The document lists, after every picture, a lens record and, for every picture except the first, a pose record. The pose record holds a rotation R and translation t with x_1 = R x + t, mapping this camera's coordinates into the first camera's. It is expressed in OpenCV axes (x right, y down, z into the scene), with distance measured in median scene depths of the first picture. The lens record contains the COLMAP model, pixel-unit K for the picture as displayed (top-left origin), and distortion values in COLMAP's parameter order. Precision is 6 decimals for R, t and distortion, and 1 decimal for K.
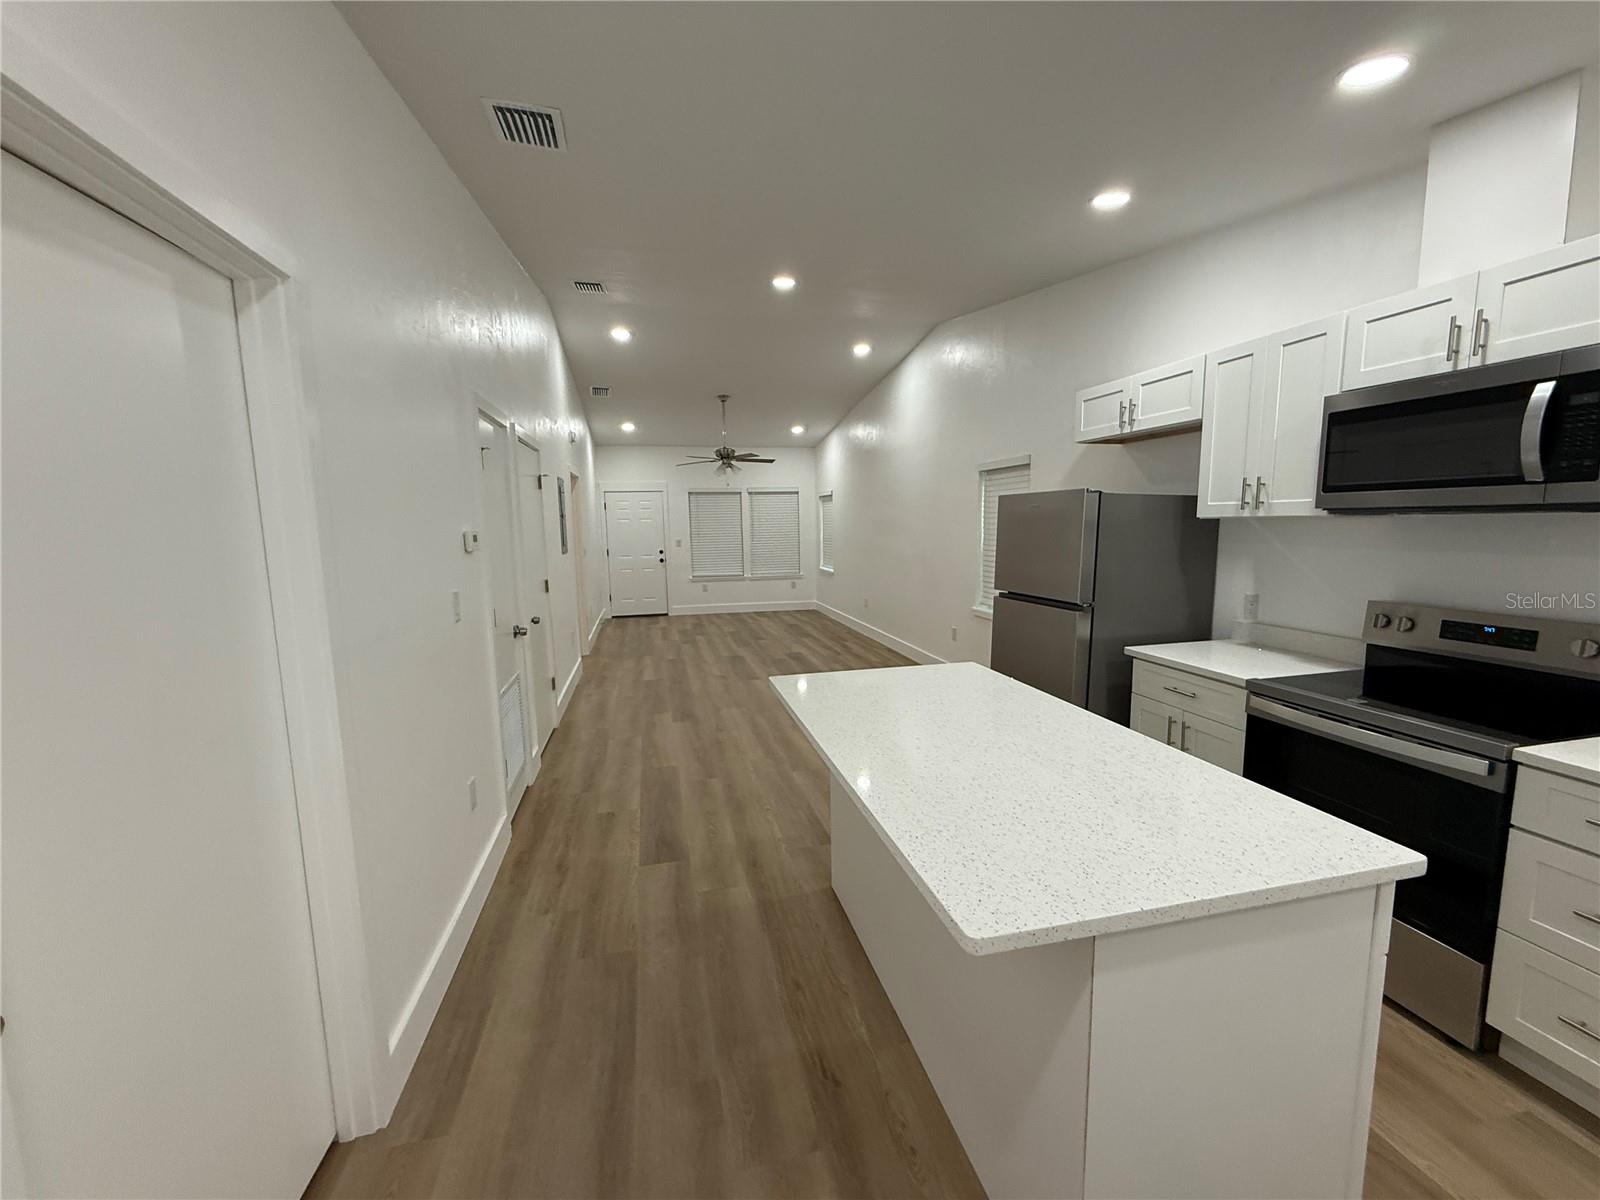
lens RADIAL K [[636.2, 0, 796.1], [0, 636.2, 600.0], [0, 0, 1]] dist [-0.000967, -0.000015]
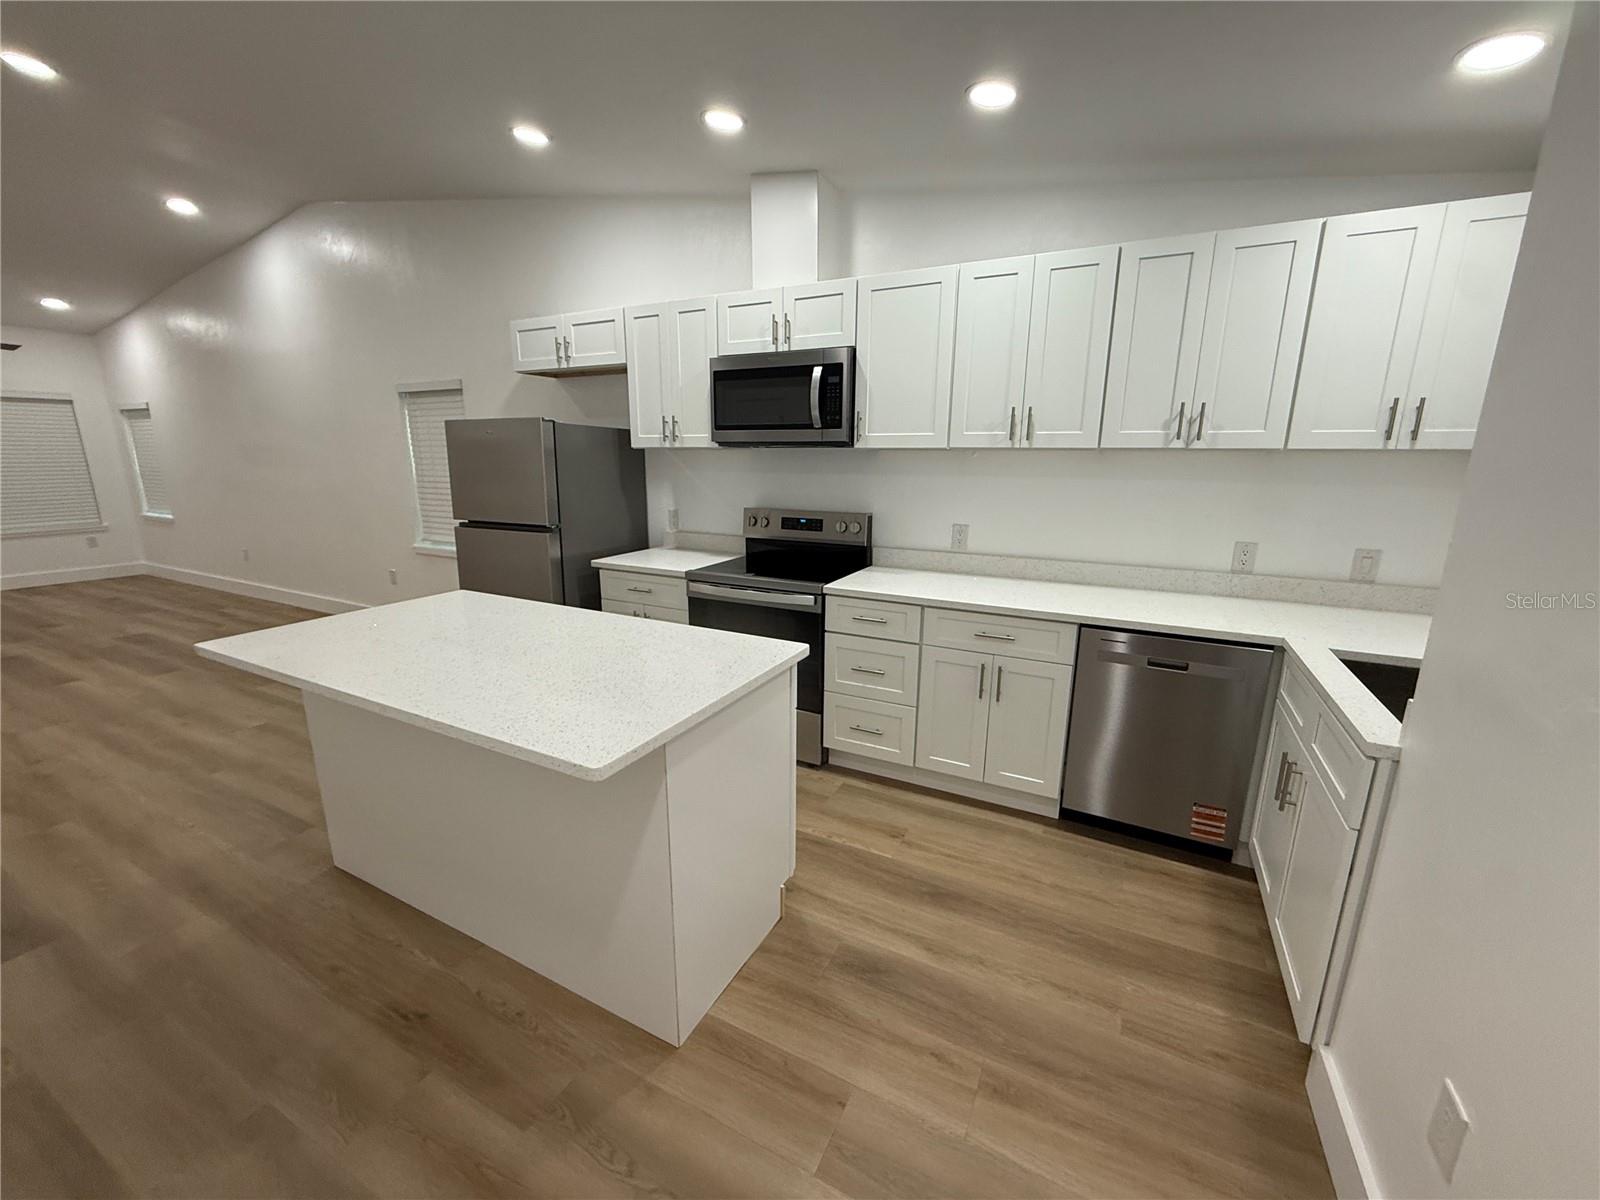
lens RADIAL K [[636.2, 0, 796.1], [0, 636.2, 600.0], [0, 0, 1]] dist [-0.000967, -0.000015]
pose [[0.649956, -0.152939, 0.744424, -0.121954], [0.078285, 0.987804, 0.134589, 0.020296], [-0.755929, -0.029200, 0.654002, -0.041023]]
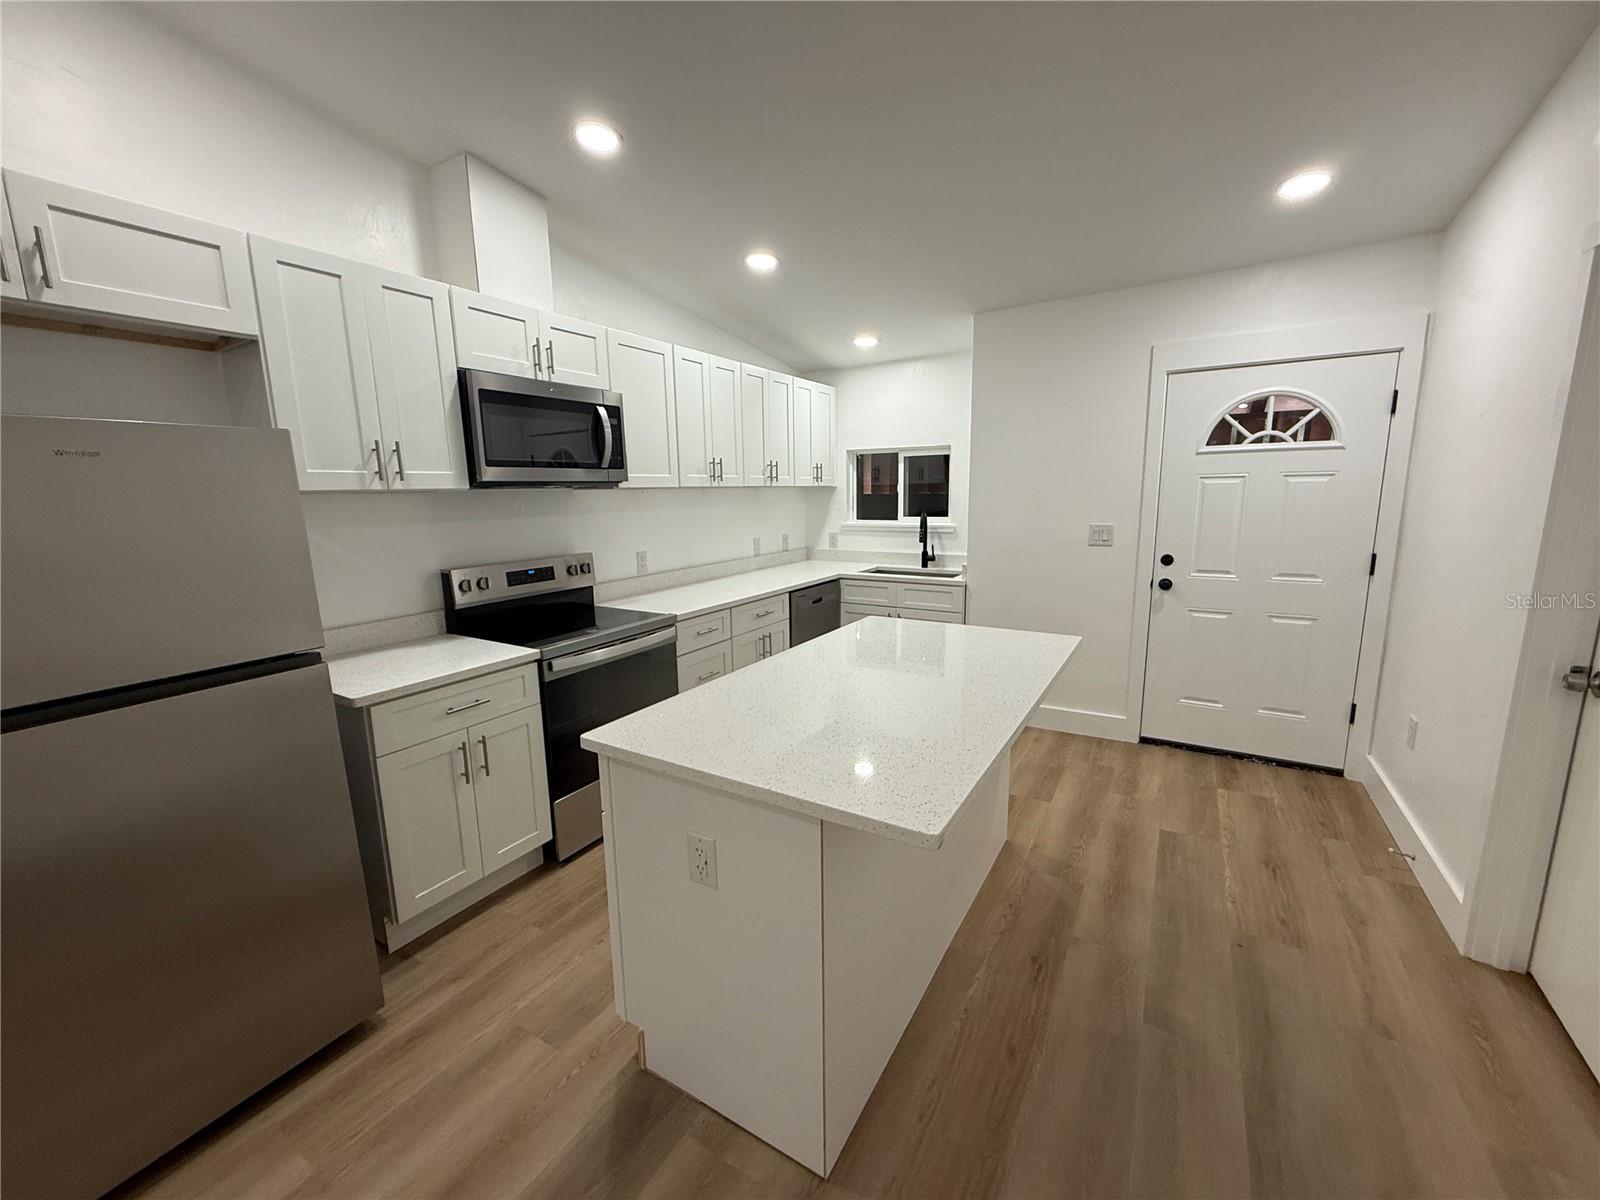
lens RADIAL K [[636.2, 0, 796.1], [0, 636.2, 600.0], [0, 0, 1]] dist [-0.000967, -0.000015]
pose [[-0.712698, -0.093552, 0.695205, -0.234549], [0.113575, 0.962601, 0.245967, -0.133427], [-0.692216, 0.254258, -0.675418, 1.202964]]
